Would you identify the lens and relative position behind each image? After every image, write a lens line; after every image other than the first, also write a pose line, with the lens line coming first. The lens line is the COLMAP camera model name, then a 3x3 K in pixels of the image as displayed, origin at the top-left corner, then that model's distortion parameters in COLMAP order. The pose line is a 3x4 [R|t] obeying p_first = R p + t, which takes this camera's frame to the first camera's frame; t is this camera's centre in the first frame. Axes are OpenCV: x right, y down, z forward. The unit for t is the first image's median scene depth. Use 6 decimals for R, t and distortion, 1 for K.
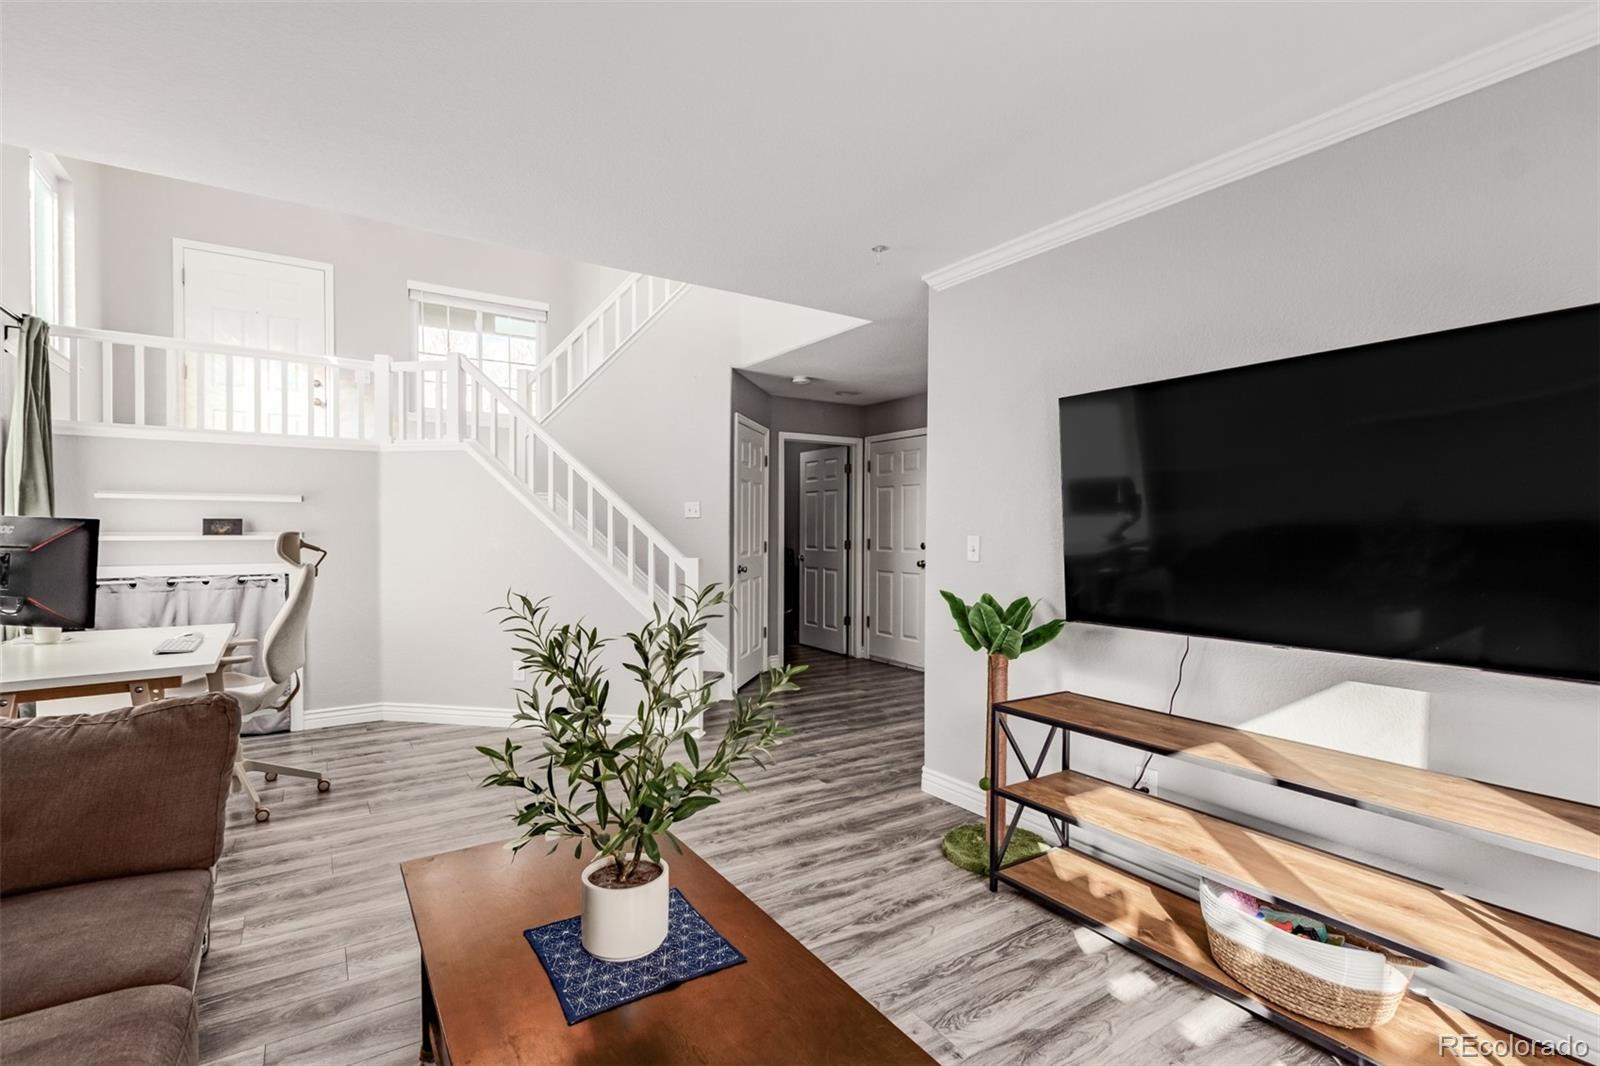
lens RADIAL K [[748.6, 0, 803.1], [0, 748.6, 536.9], [0, 0, 1]] dist [0.019844, -0.006870]
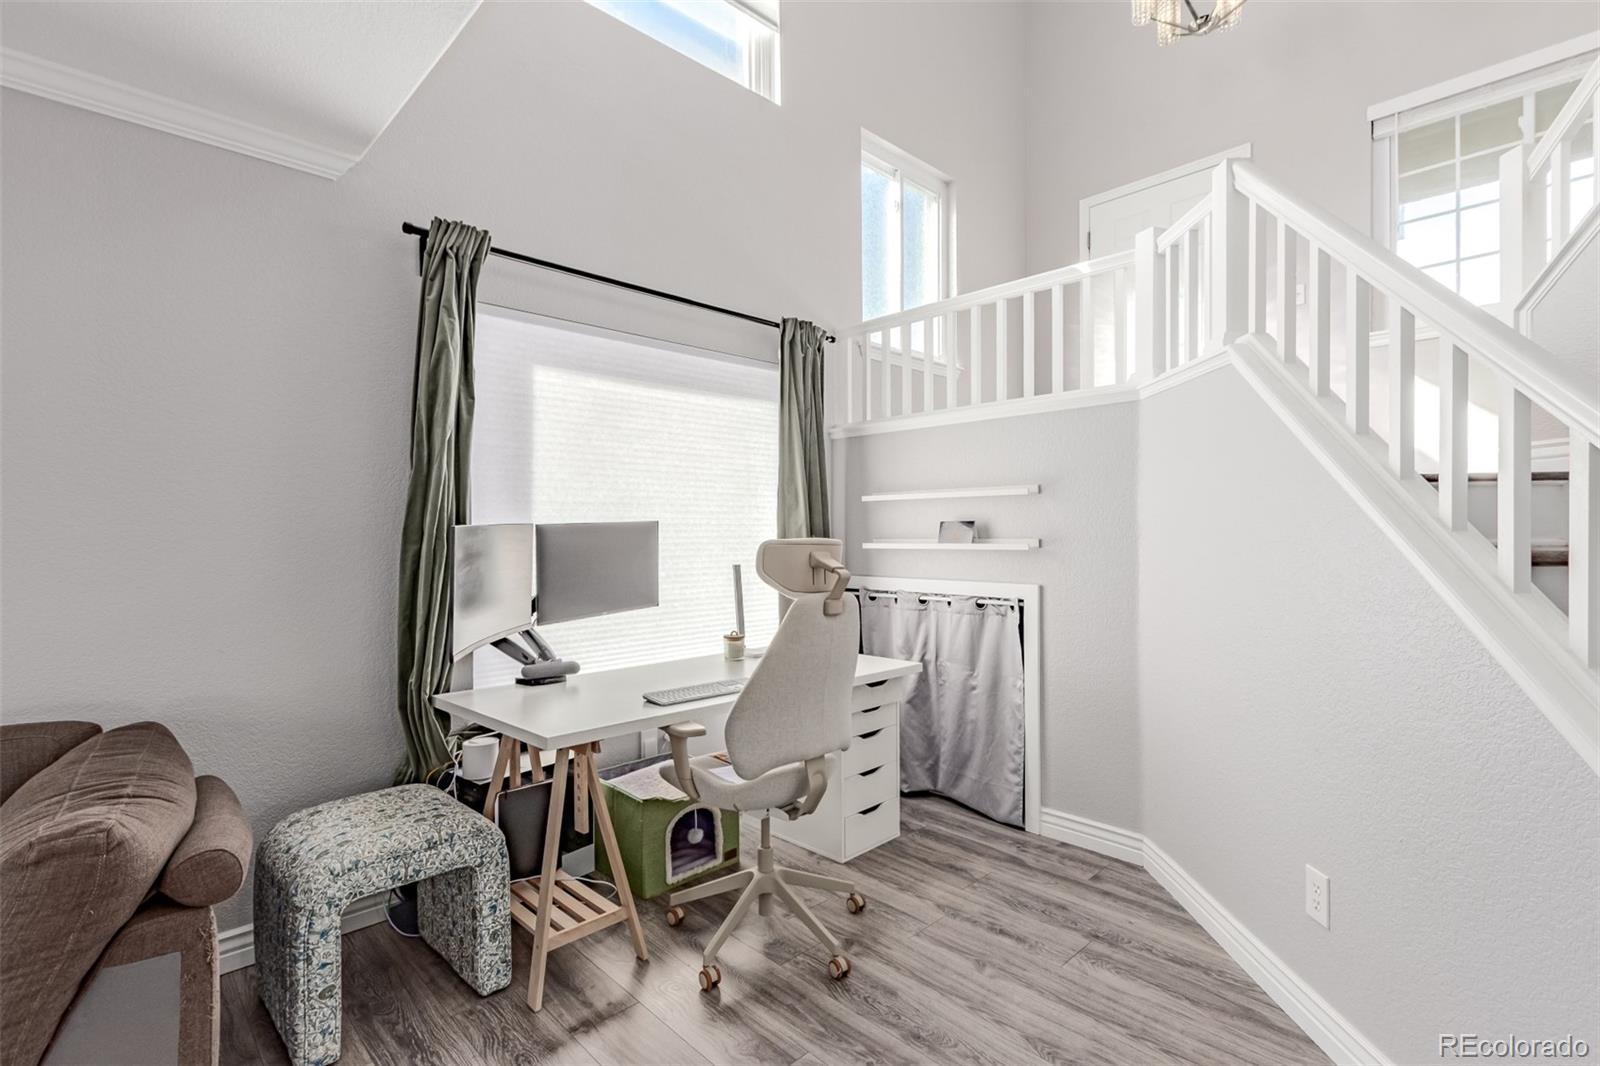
lens RADIAL K [[748.6, 0, 834.8], [0, 748.6, 540.1], [0, 0, 1]] dist [0.019844, -0.006870]
pose [[0.203135, 0.002649, -0.979147, -0.049170], [-0.006120, 0.999980, 0.001436, -0.005218], [0.979132, 0.005701, 0.203147, 0.702347]]
